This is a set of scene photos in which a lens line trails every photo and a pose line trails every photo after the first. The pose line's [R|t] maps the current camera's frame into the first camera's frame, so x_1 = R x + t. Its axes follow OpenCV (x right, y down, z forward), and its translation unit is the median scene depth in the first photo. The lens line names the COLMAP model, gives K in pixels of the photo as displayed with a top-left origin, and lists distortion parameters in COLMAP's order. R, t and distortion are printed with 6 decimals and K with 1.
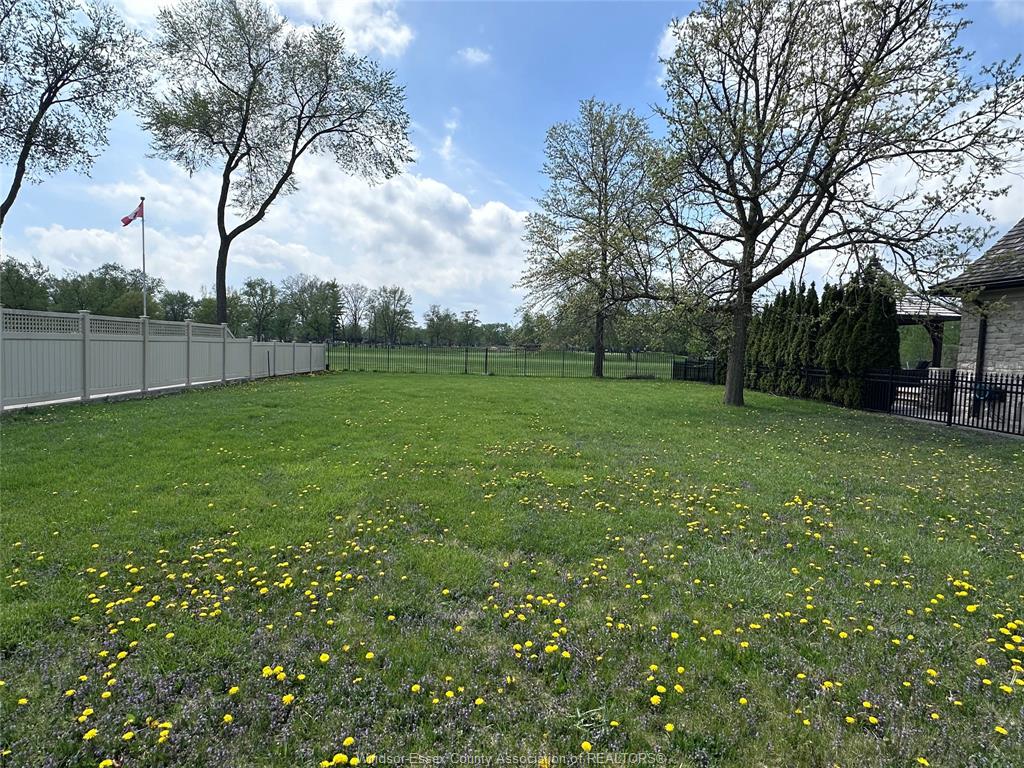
lens RADIAL K [[555.7, 0, 514.1], [0, 555.7, 386.9], [0, 0, 1]] dist [-0.004378, 0.000036]
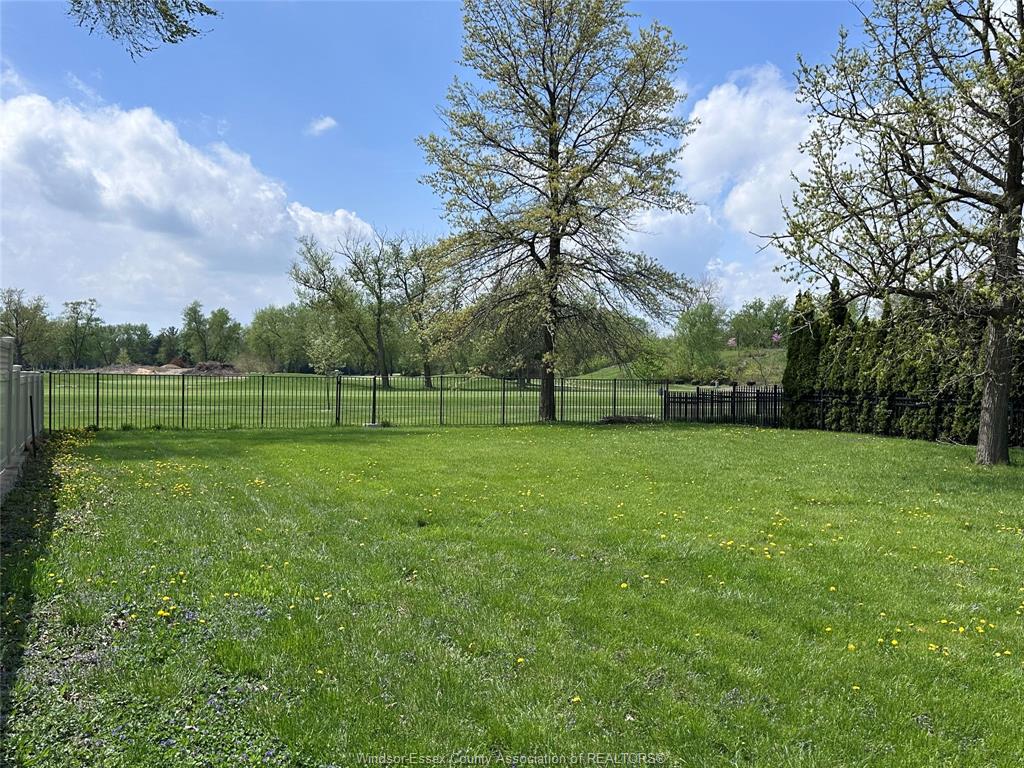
lens RADIAL K [[954.9, 0, 512.1], [0, 954.9, 389.9], [0, 0, 1]] dist [0.056874, 0.000000]
pose [[0.933330, -0.026764, 0.358021, -0.282172], [0.043095, 0.998359, -0.037711, -0.016676], [-0.356424, 0.050626, 0.932952, 0.121061]]
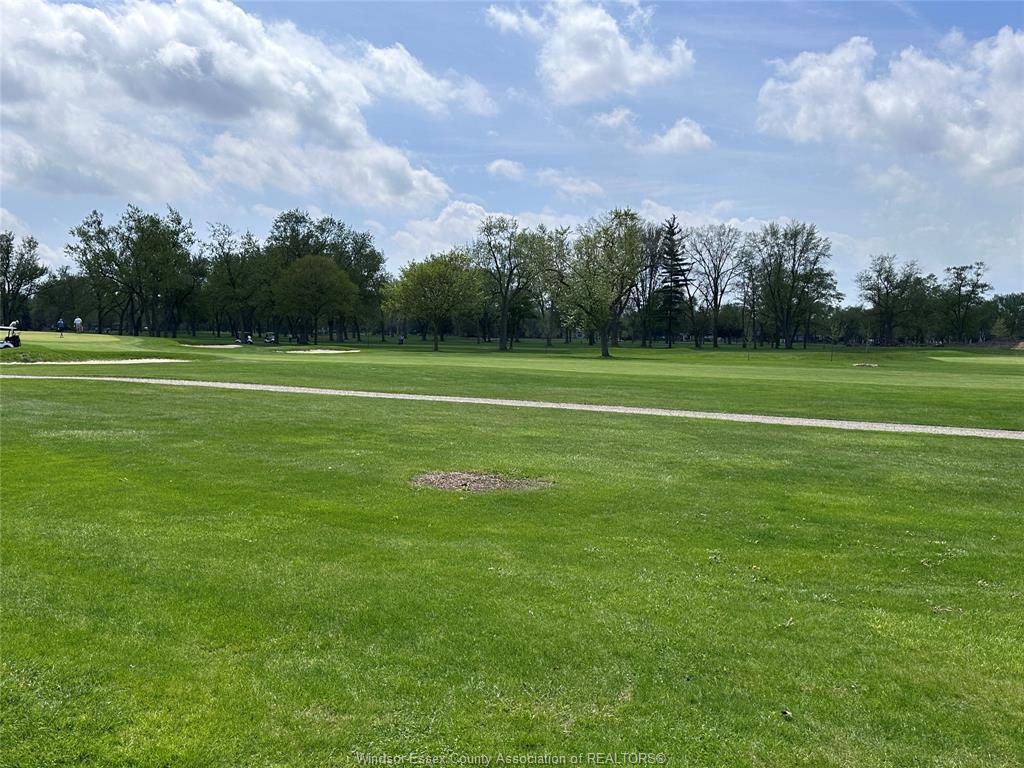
lens RADIAL K [[954.9, 0, 507.0], [0, 954.9, 366.9], [0, 0, 1]] dist [0.056874, 0.000000]
pose [[0.868254, -0.004690, -0.496097, -0.116505], [-0.019623, 0.998848, -0.043787, -0.092084], [0.495731, 0.047754, 0.867162, 1.108805]]
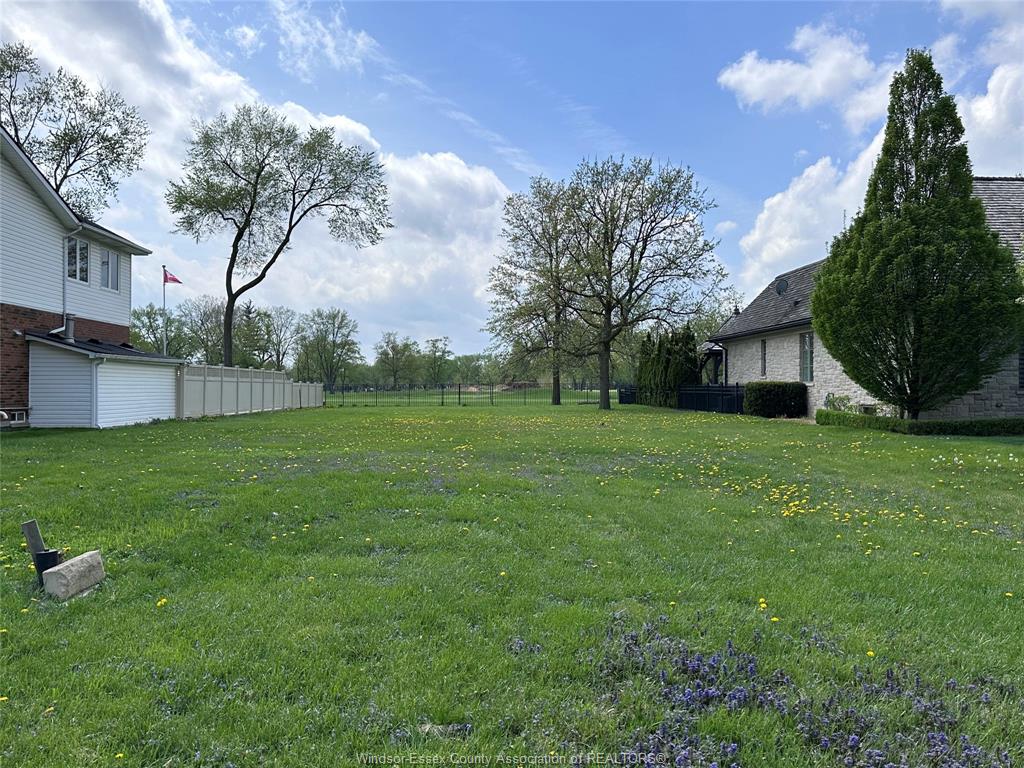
lens RADIAL K [[848.3, 0, 532.7], [0, 848.3, 381.5], [0, 0, 1]] dist [0.060948, 0.000338]
pose [[0.998992, -0.031392, 0.032085, 0.050758], [0.033827, 0.996346, -0.078422, 0.075854], [-0.029506, 0.079428, 0.996404, -0.835758]]
